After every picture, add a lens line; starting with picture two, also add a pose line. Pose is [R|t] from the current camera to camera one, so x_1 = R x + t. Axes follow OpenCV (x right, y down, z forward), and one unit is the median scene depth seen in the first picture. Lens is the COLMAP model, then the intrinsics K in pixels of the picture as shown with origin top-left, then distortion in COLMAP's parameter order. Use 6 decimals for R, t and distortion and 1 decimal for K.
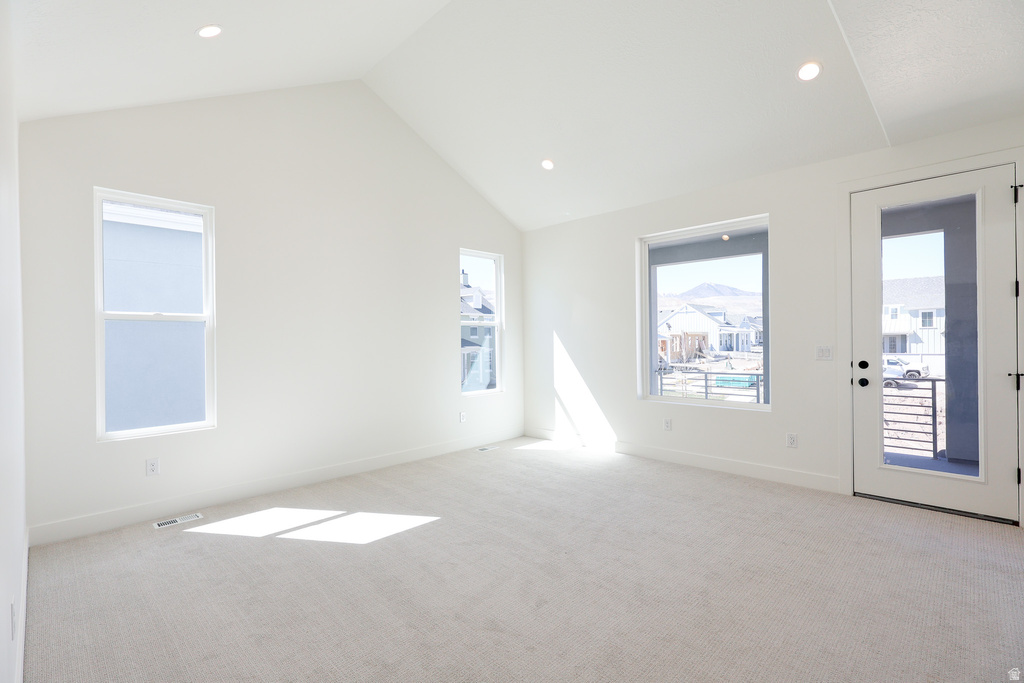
lens RADIAL K [[468.2, 0, 512.0], [0, 468.2, 341.5], [0, 0, 1]] dist [-0.002096, -0.000222]
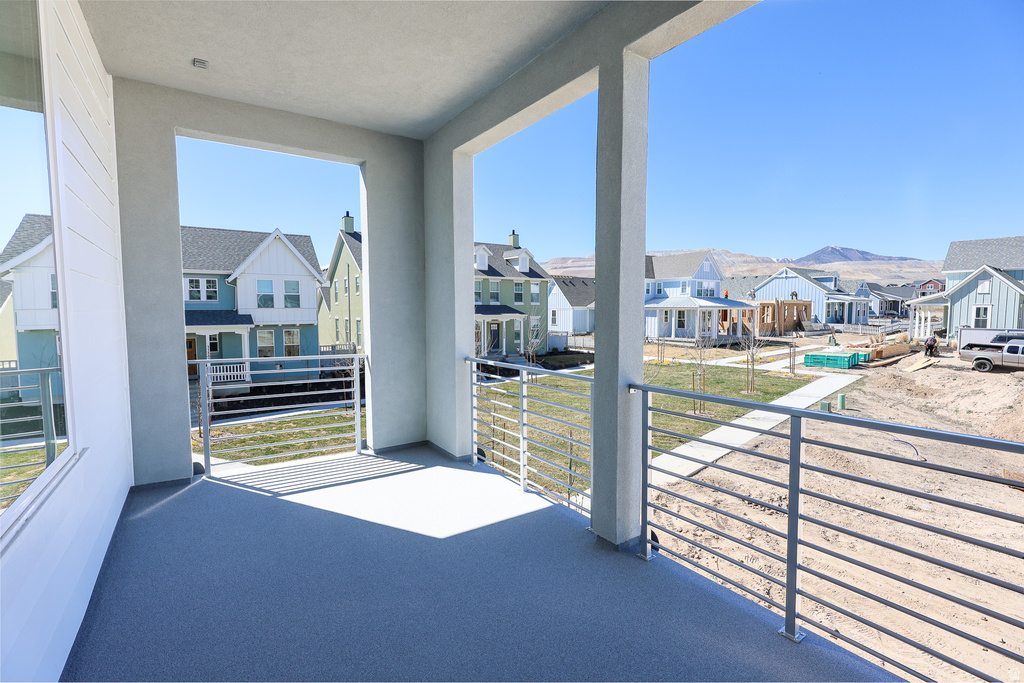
lens RADIAL K [[468.2, 0, 512.0], [0, 468.2, 341.5], [0, 0, 1]] dist [-0.002096, -0.000222]
pose [[0.980441, 0.024750, -0.195252, 0.080172], [-0.011288, 0.997500, 0.069763, 0.000899], [0.196490, -0.066194, 0.978269, 0.085907]]
